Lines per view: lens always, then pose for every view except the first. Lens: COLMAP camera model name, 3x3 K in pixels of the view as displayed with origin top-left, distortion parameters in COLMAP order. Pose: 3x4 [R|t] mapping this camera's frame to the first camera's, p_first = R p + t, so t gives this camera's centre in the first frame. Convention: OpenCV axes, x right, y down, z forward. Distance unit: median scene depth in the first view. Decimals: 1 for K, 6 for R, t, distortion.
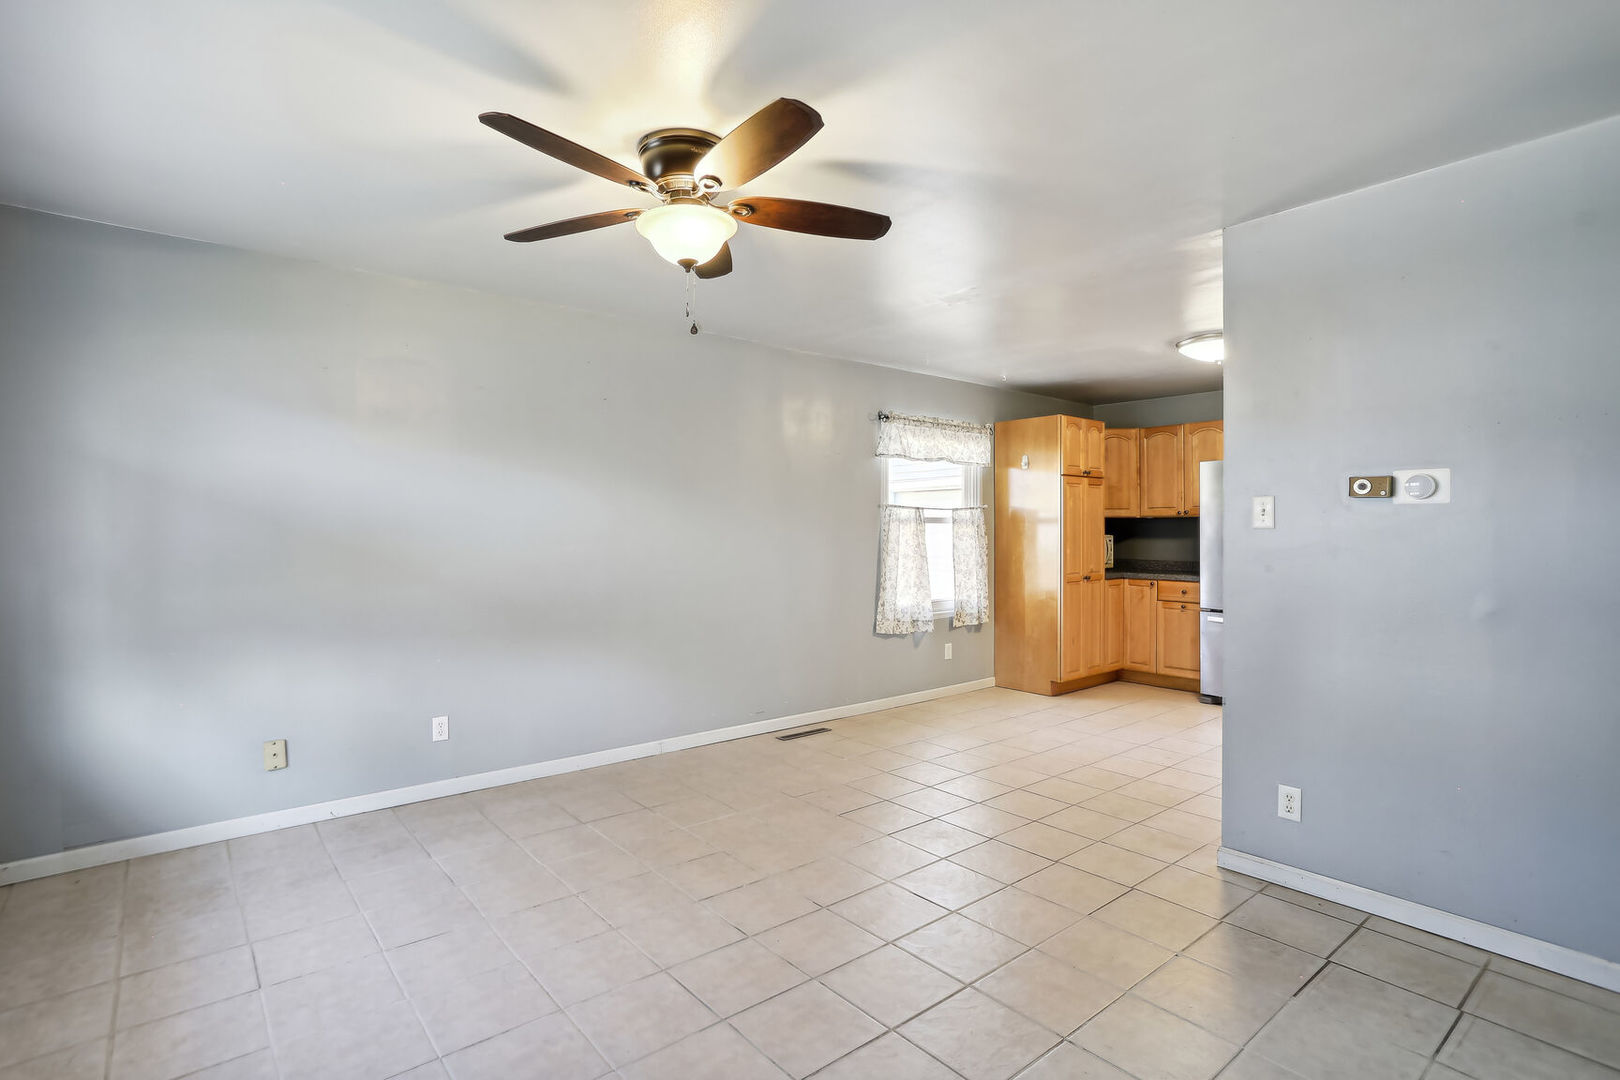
lens RADIAL K [[800.5, 0, 784.3], [0, 800.5, 539.2], [0, 0, 1]] dist [-0.030888, 0.014854]
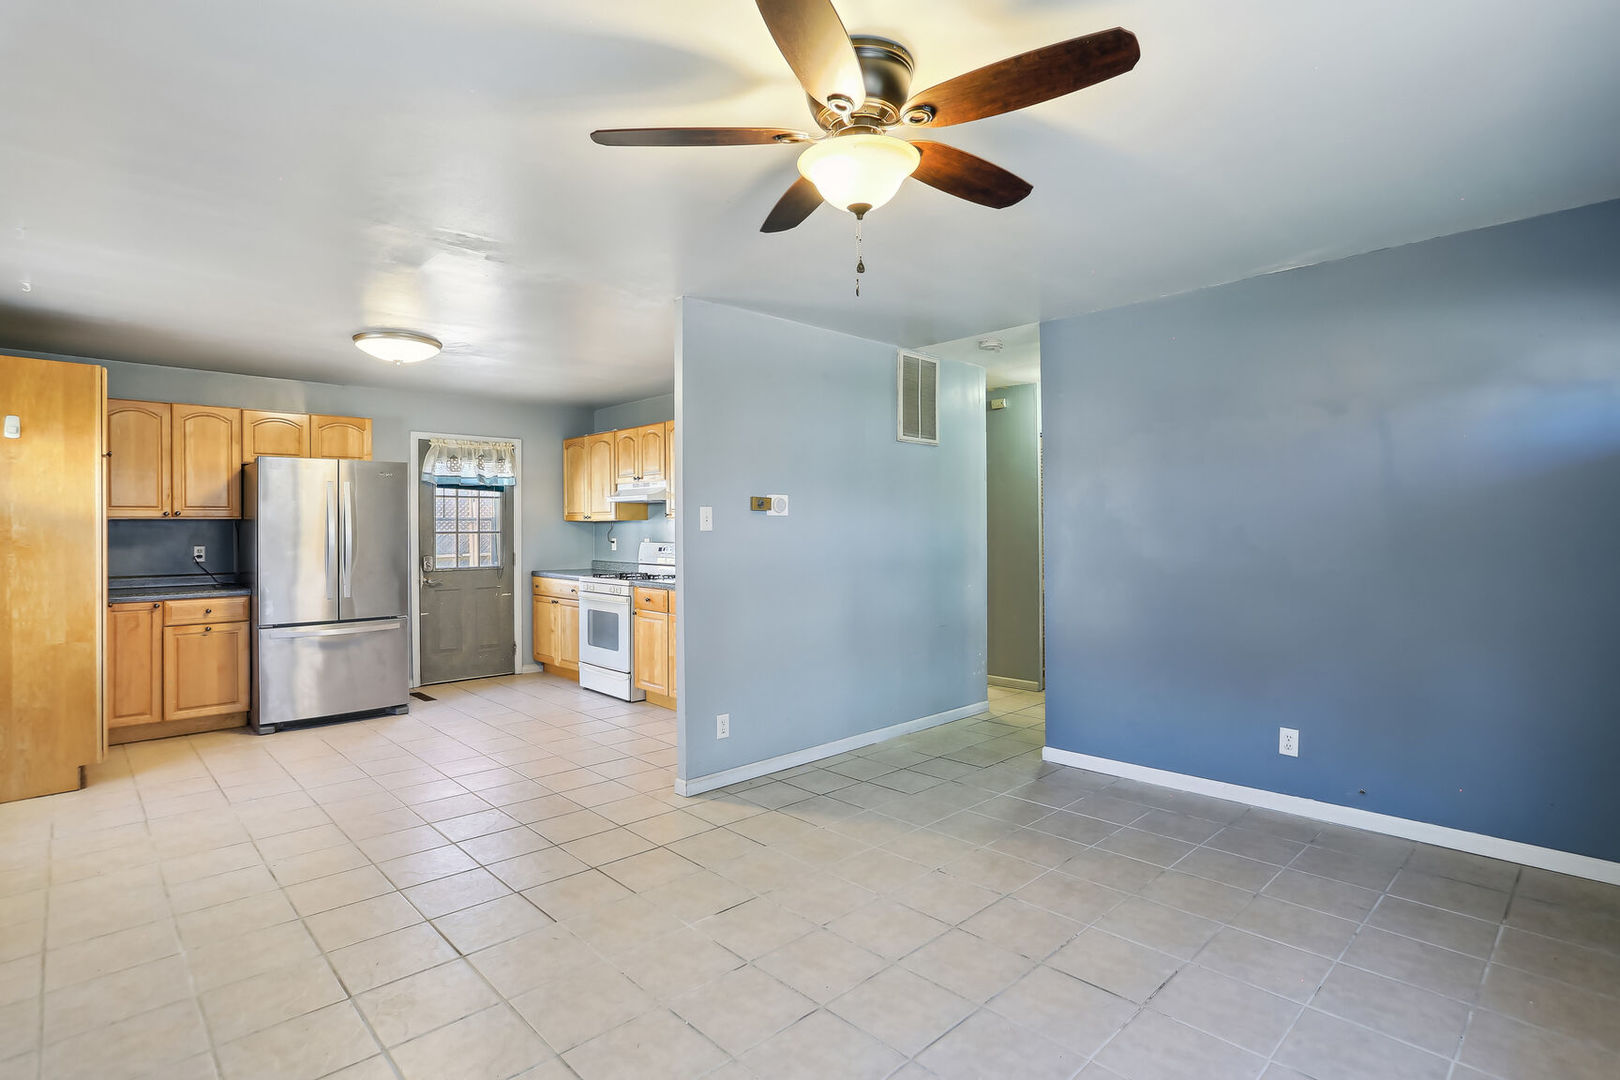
lens RADIAL K [[800.5, 0, 817.1], [0, 800.5, 533.8], [0, 0, 1]] dist [-0.030888, 0.014854]
pose [[-0.086213, -0.004208, 0.996268, -0.366117], [0.020011, 0.999782, 0.005955, -0.006282], [-0.996076, 0.020449, -0.086110, 0.439556]]
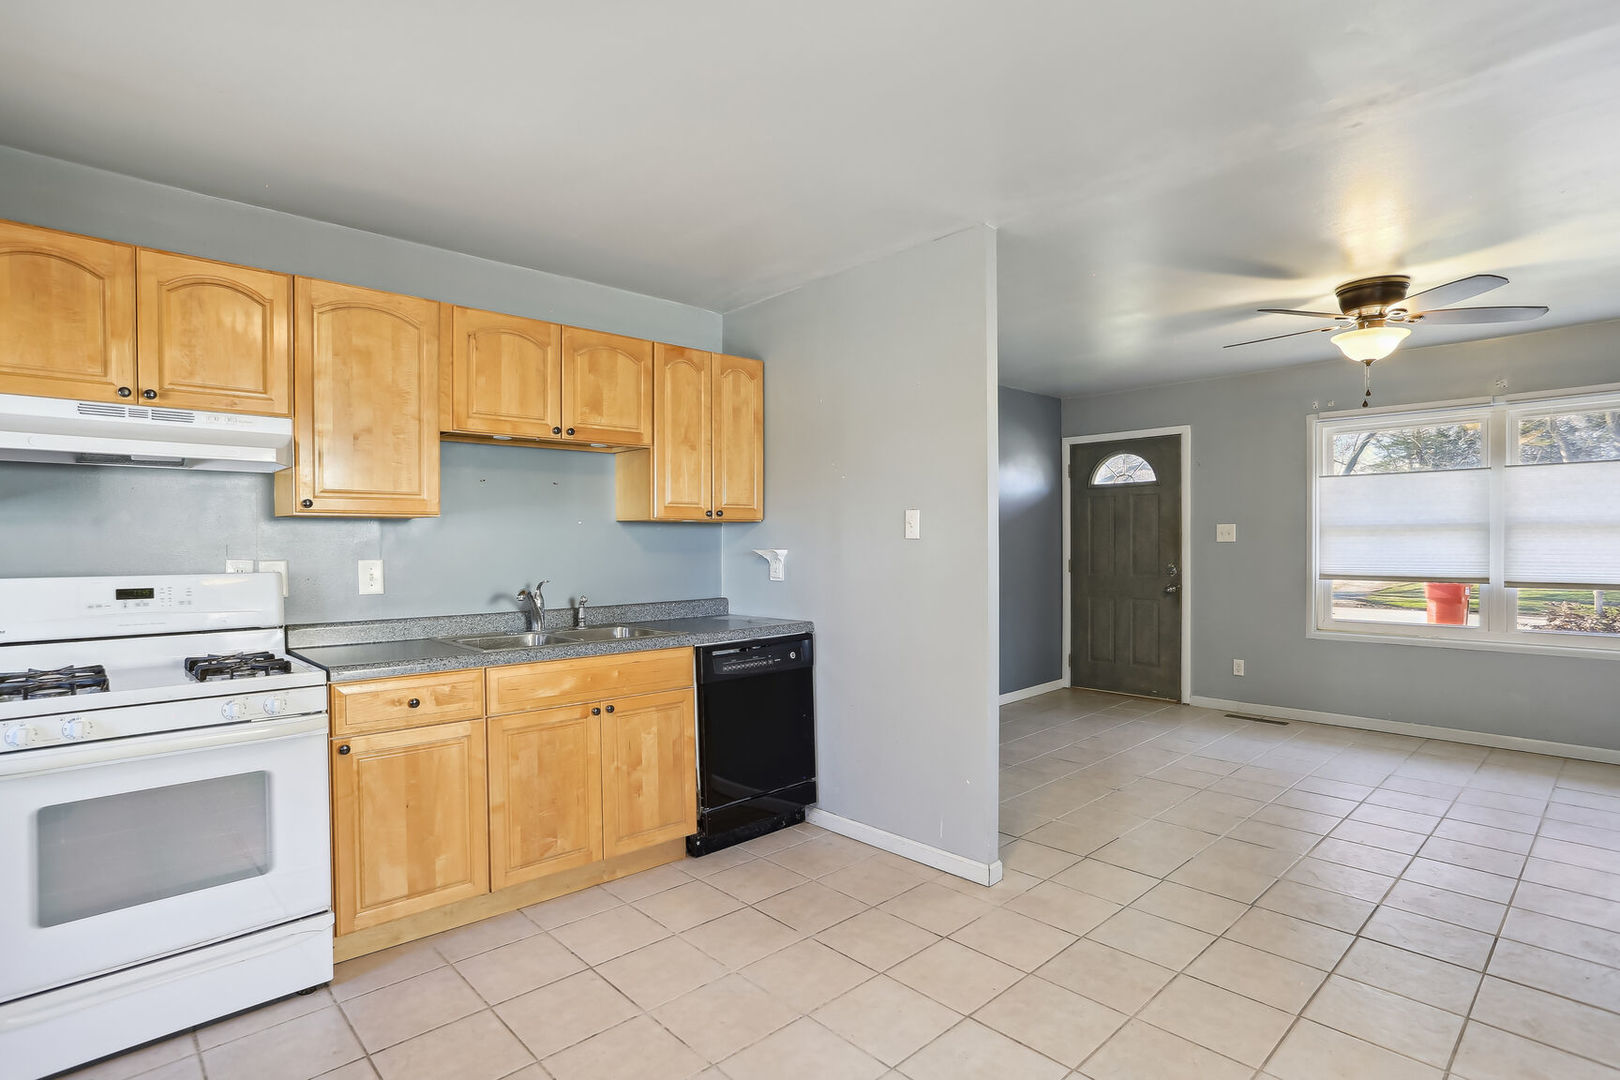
lens RADIAL K [[800.5, 0, 802.4], [0, 800.5, 552.4], [0, 0, 1]] dist [-0.030888, 0.014854]
pose [[-0.997755, 0.005839, -0.066721, 0.418801], [0.003750, 0.999500, 0.031386, -0.014352], [0.066871, 0.031065, -0.997278, 0.964451]]
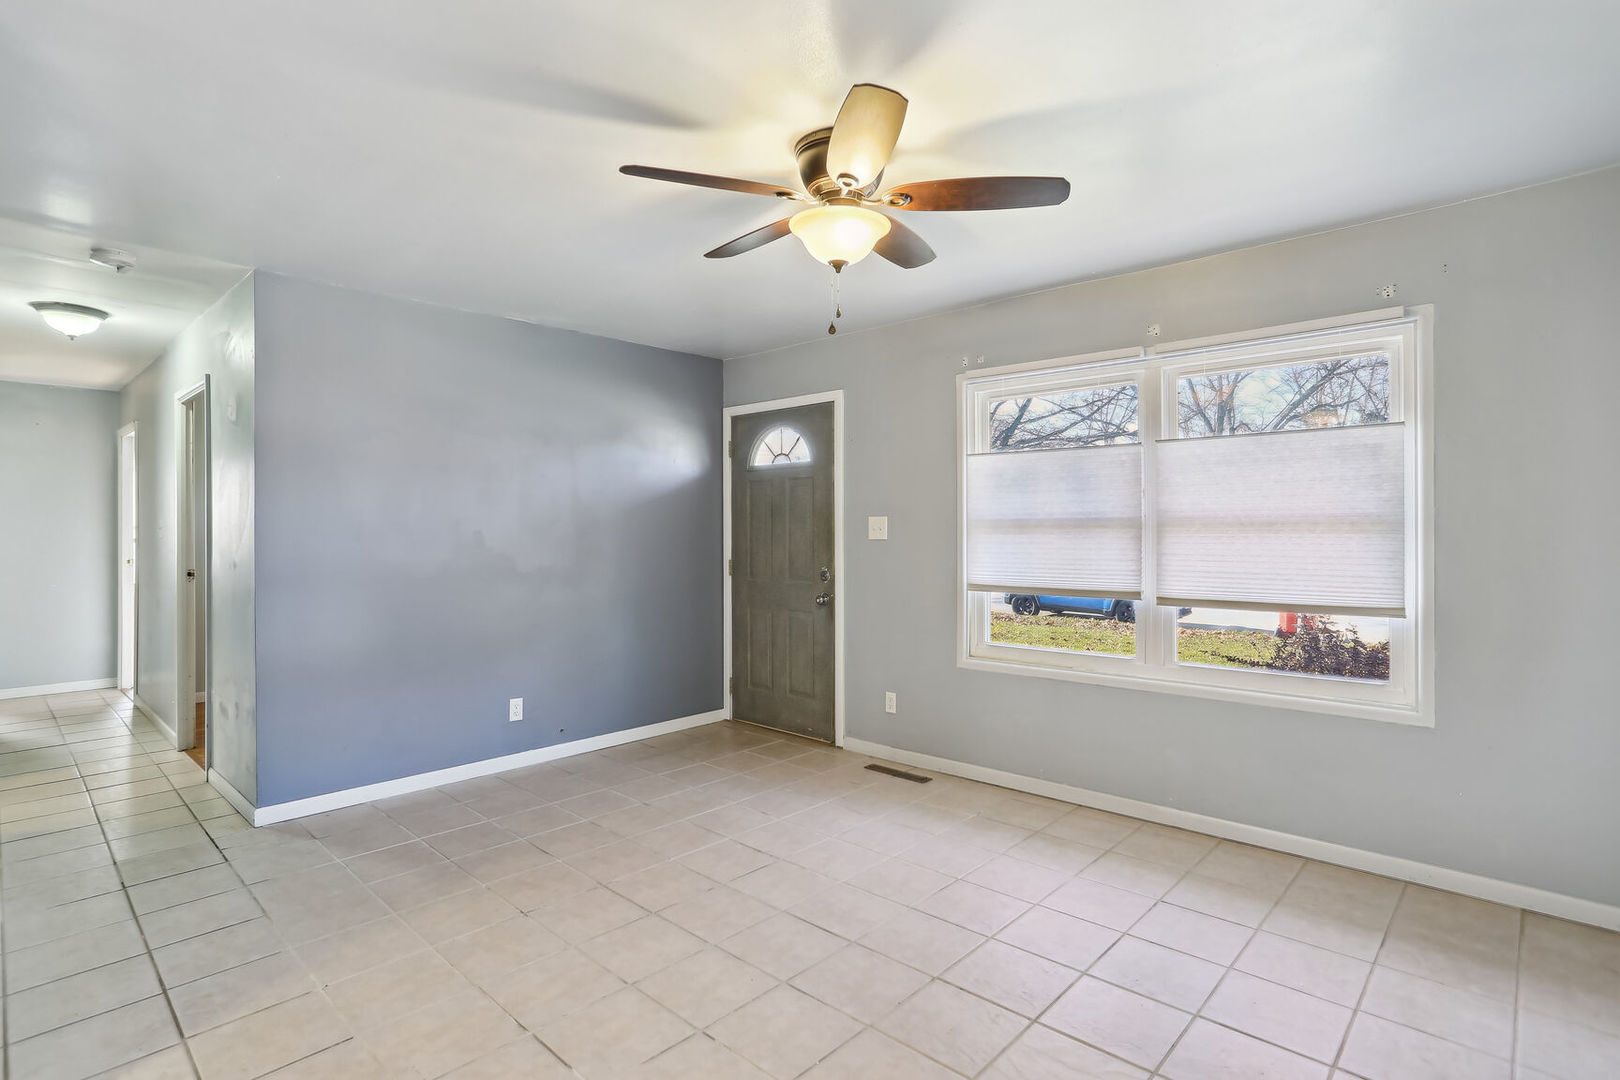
lens RADIAL K [[800.5, 0, 807.6], [0, 800.5, 535.3], [0, 0, 1]] dist [-0.030888, 0.014854]
pose [[-0.990397, -0.004555, -0.138177, 0.019719], [-0.007346, 0.999779, 0.019691, -0.013375], [0.138057, 0.020517, -0.990212, 0.776616]]
